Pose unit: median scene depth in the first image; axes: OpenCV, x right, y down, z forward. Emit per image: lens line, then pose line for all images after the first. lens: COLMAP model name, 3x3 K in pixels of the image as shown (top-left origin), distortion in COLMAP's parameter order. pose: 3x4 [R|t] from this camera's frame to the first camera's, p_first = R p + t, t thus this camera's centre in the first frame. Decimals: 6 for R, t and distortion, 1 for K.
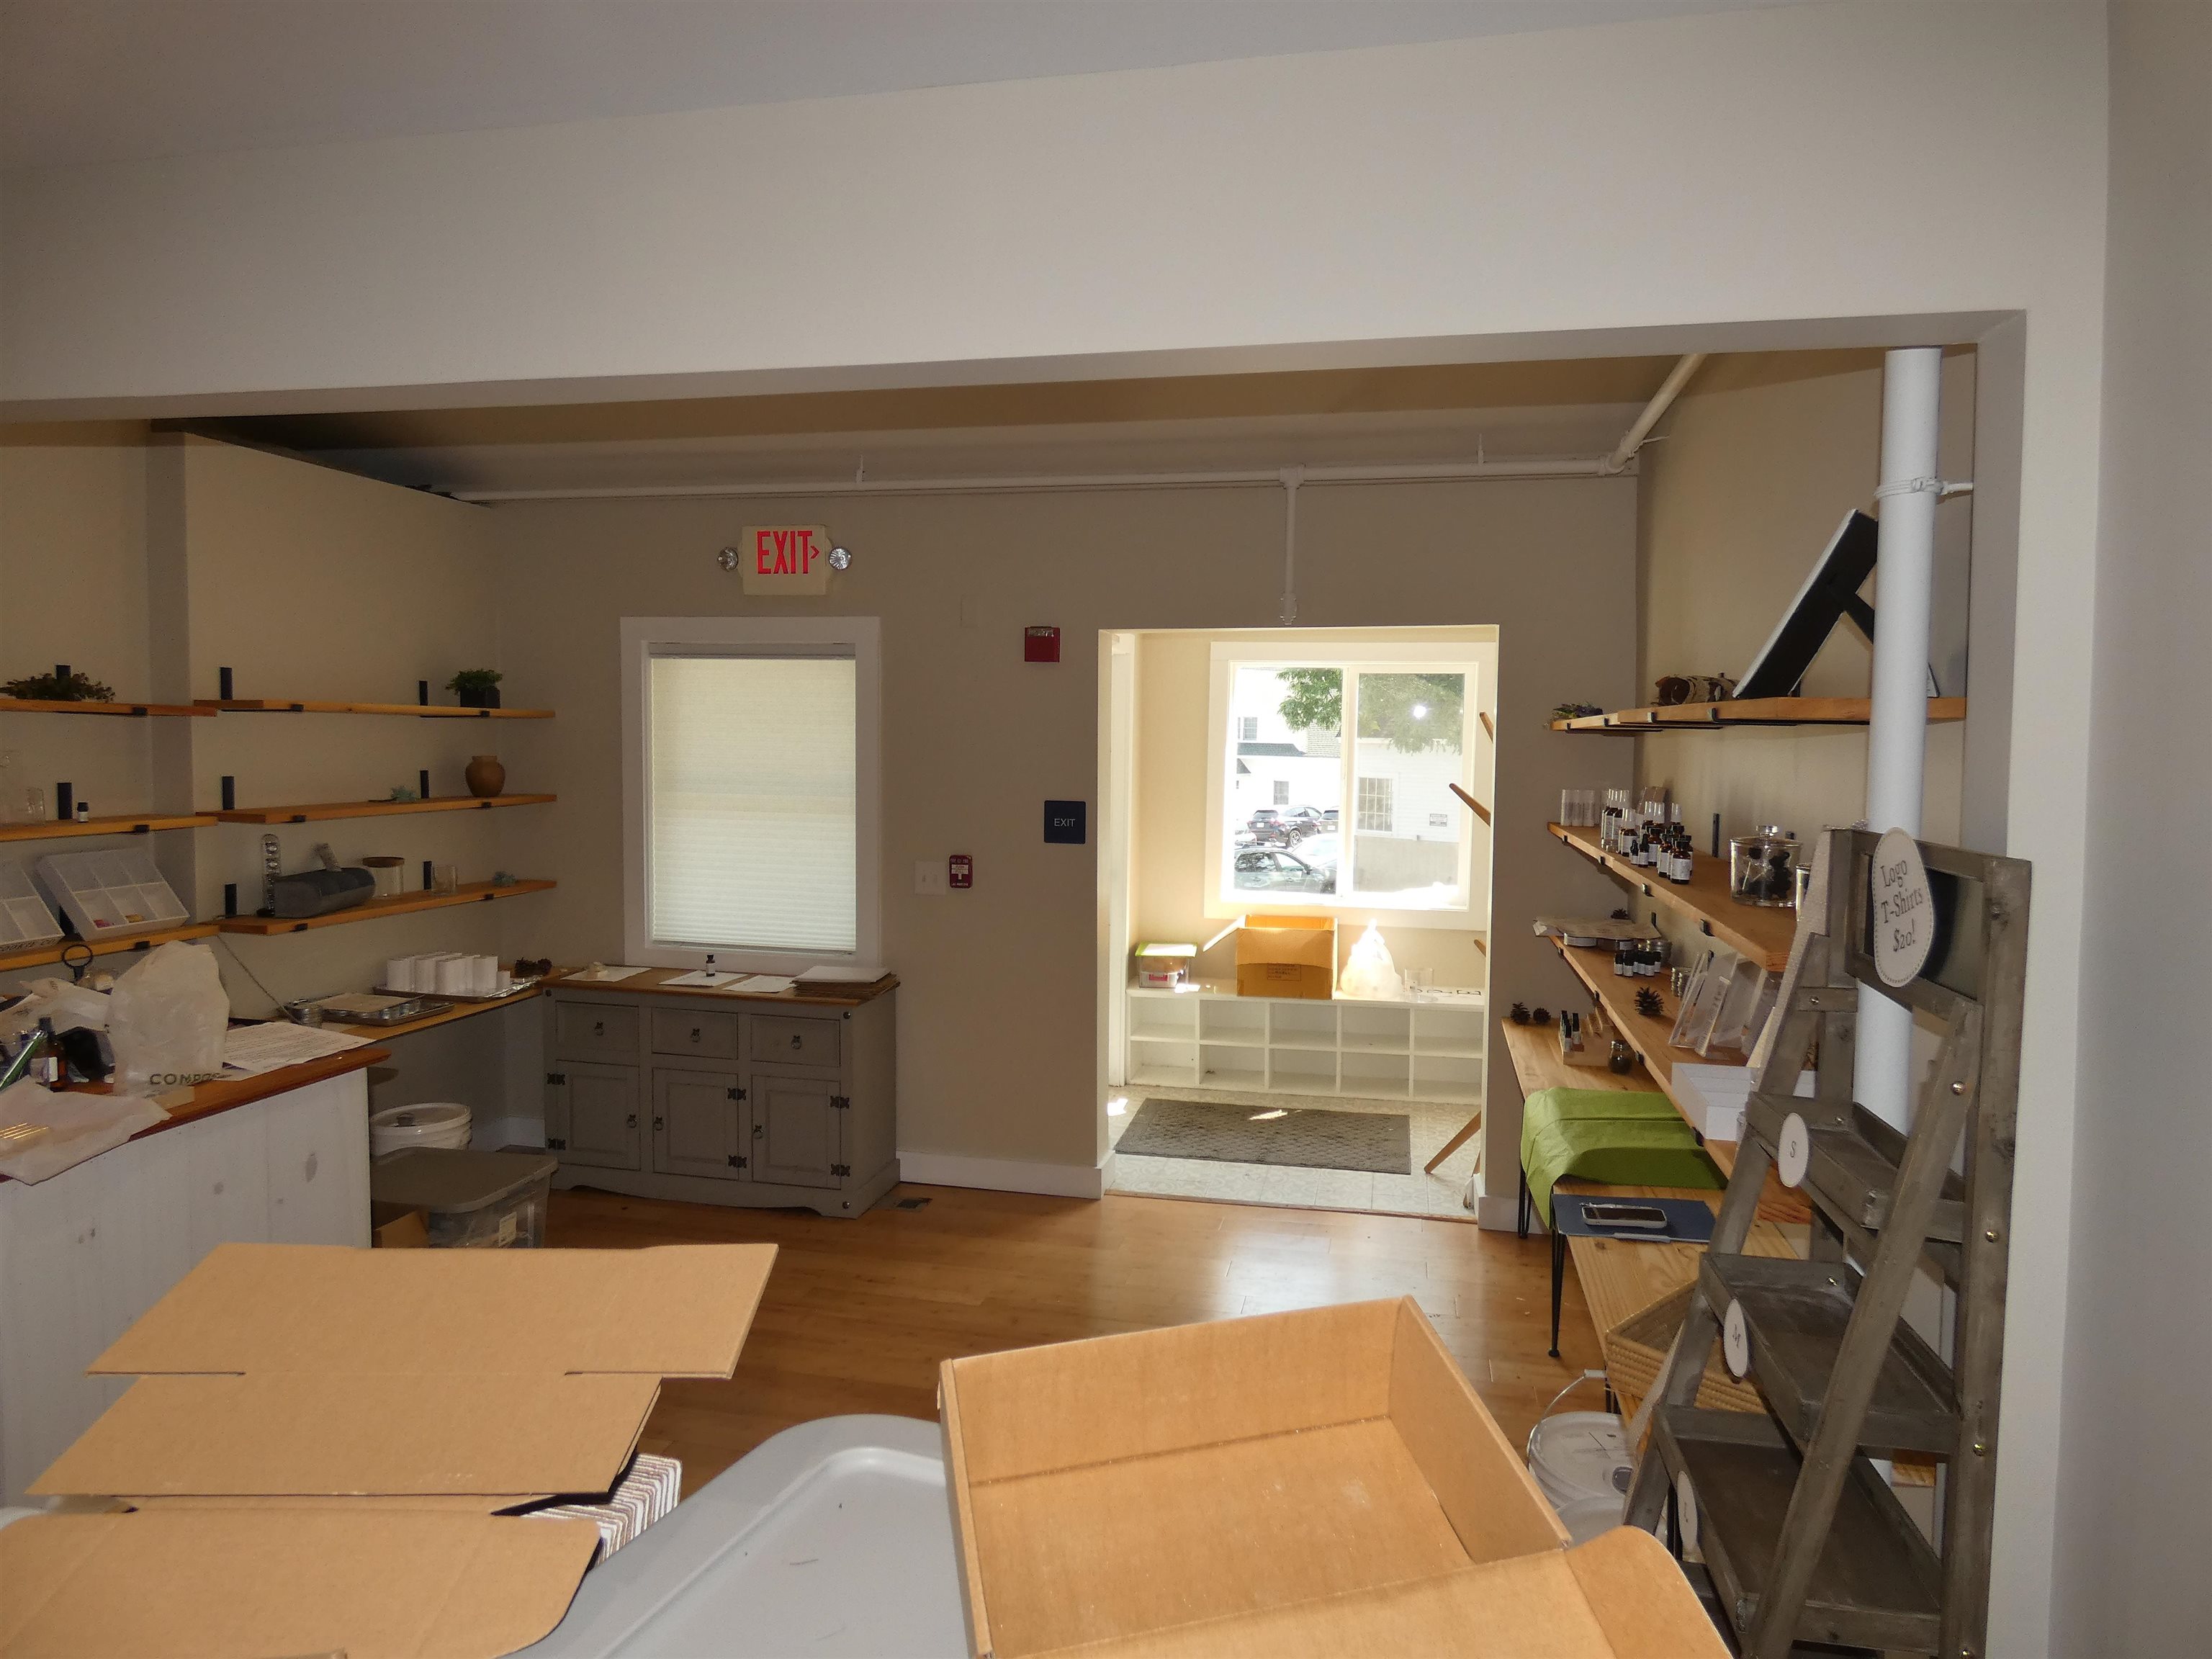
lens RADIAL K [[1367.0, 0, 1106.1], [0, 1367.0, 828.8], [0, 0, 1]] dist [0.000225, 0.118804]
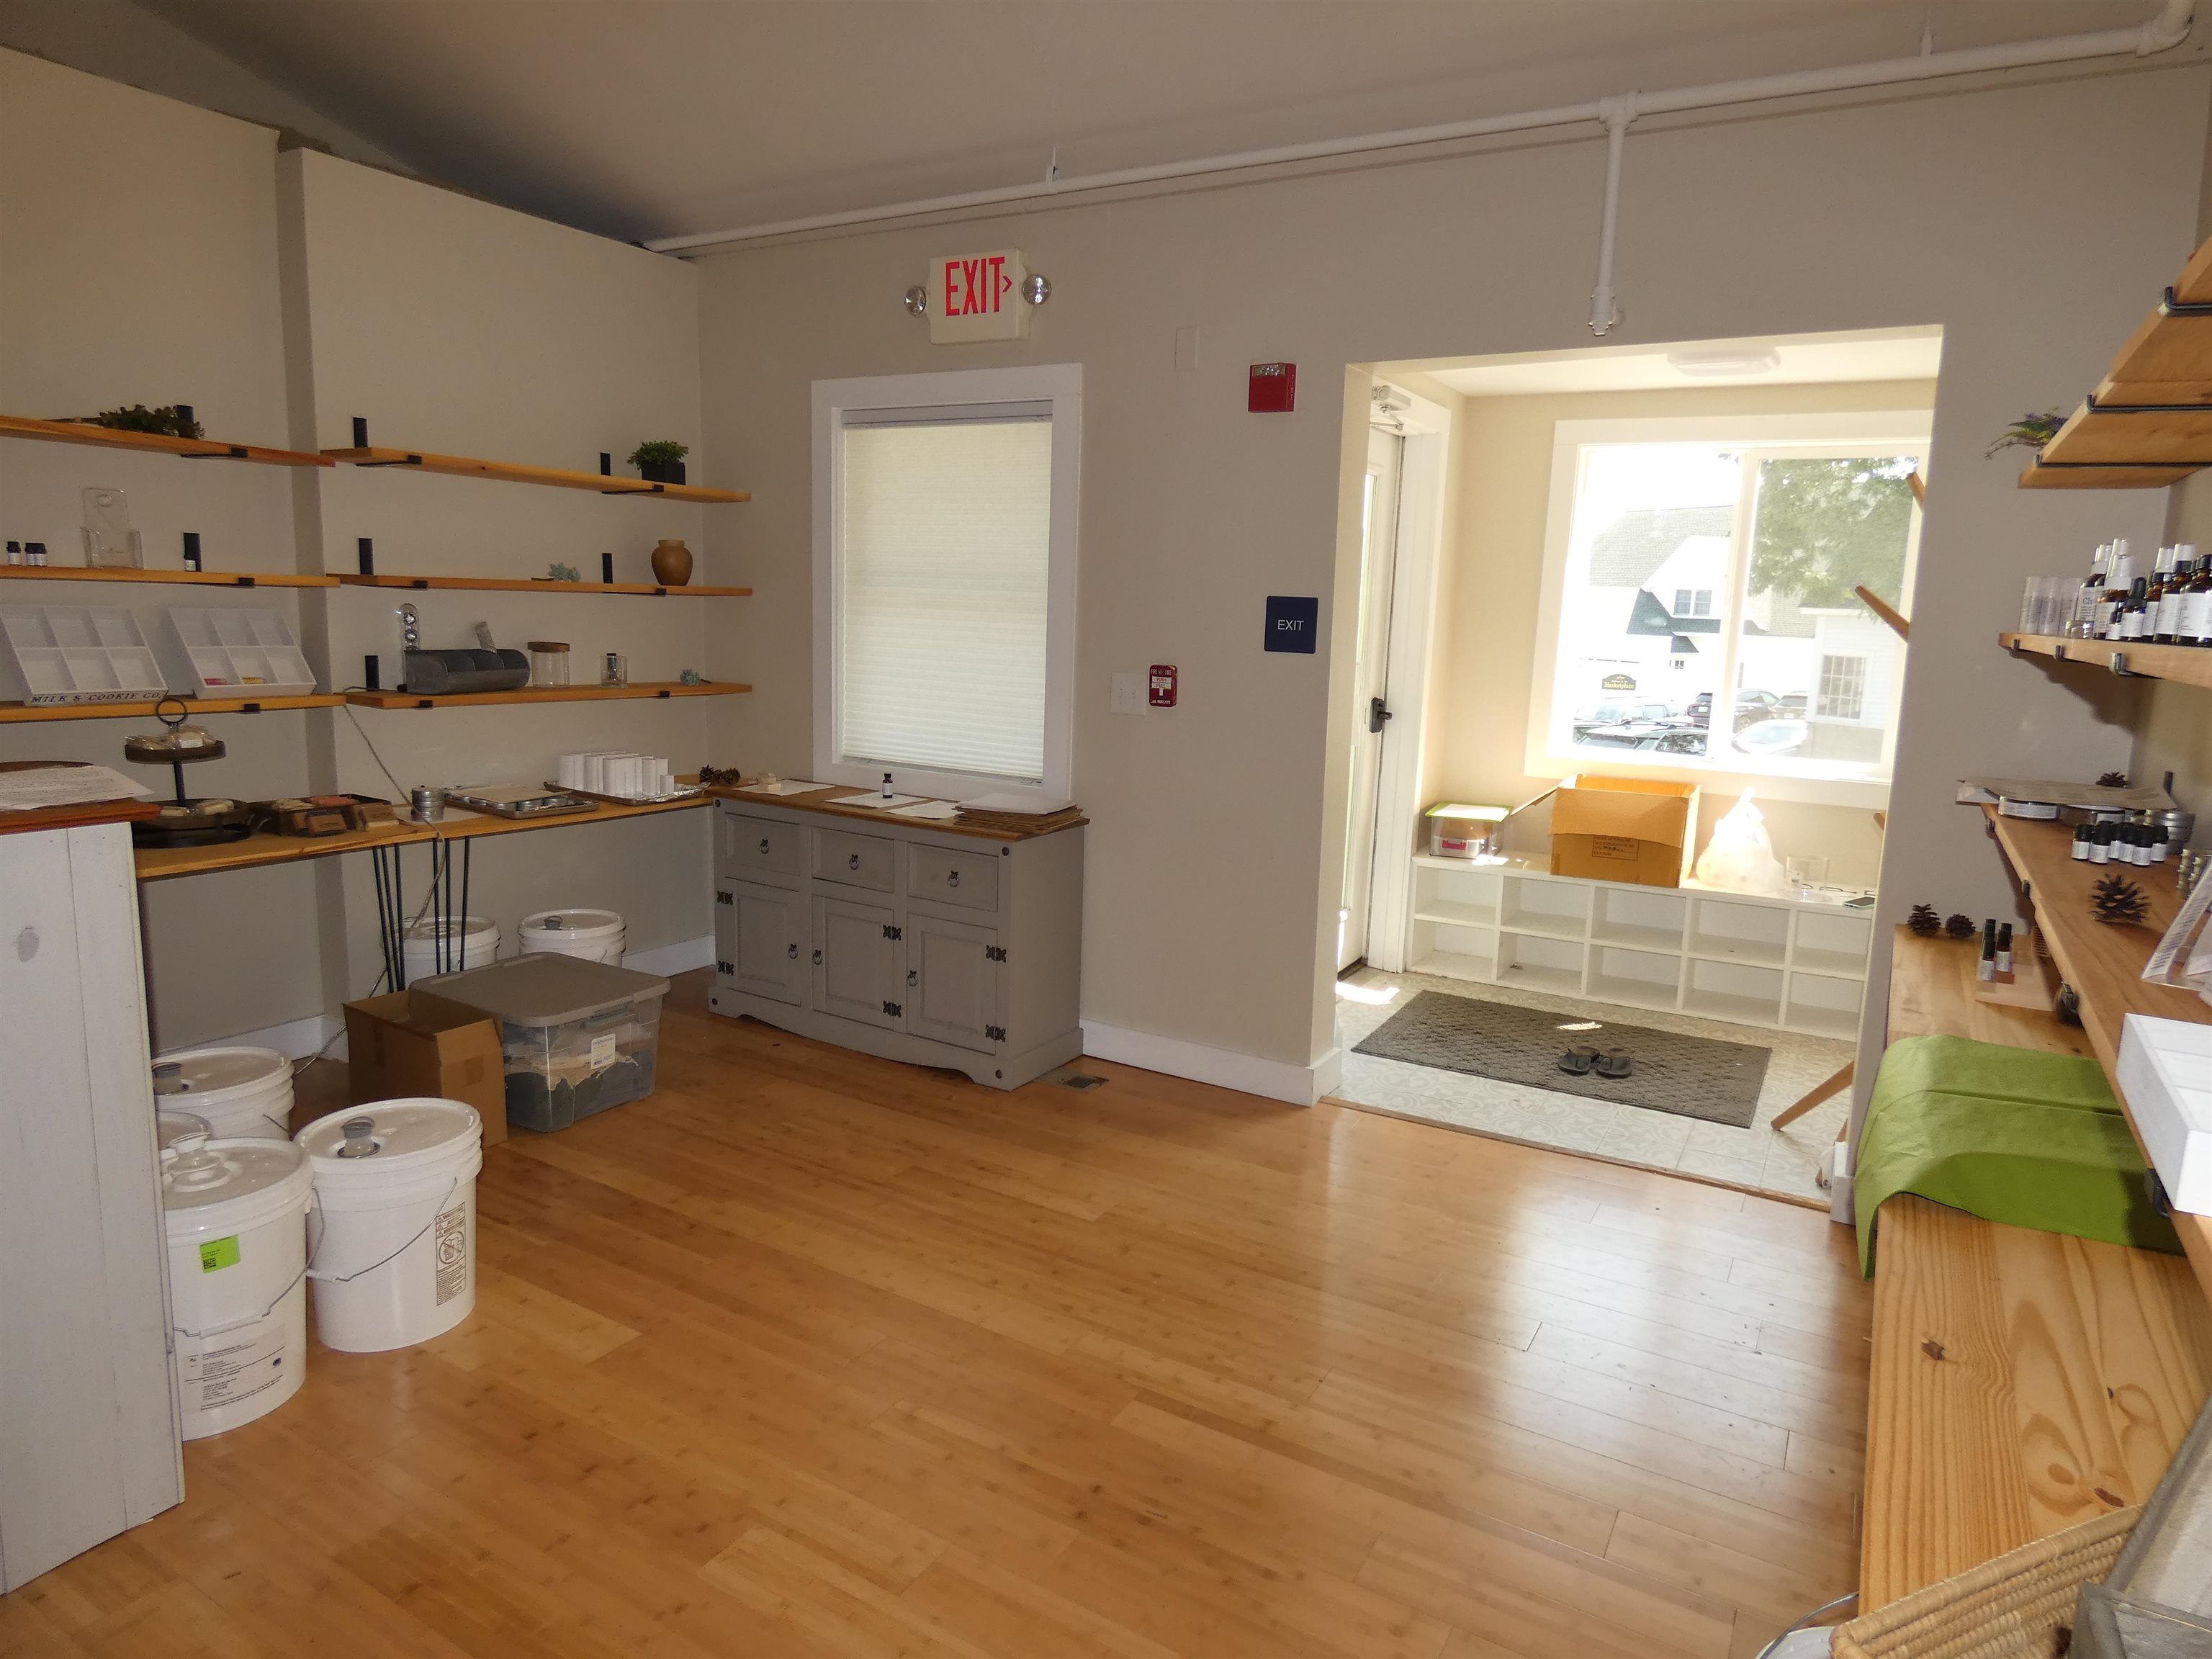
lens RADIAL K [[1348.9, 0, 1106.0], [0, 1348.9, 829.5], [0, 0, 1]] dist [-0.003284, -0.001830]
pose [[0.949861, 0.070109, -0.304710, 0.108725], [-0.042138, 0.994350, 0.097430, 0.039304], [0.309819, -0.079705, 0.947449, 0.233411]]
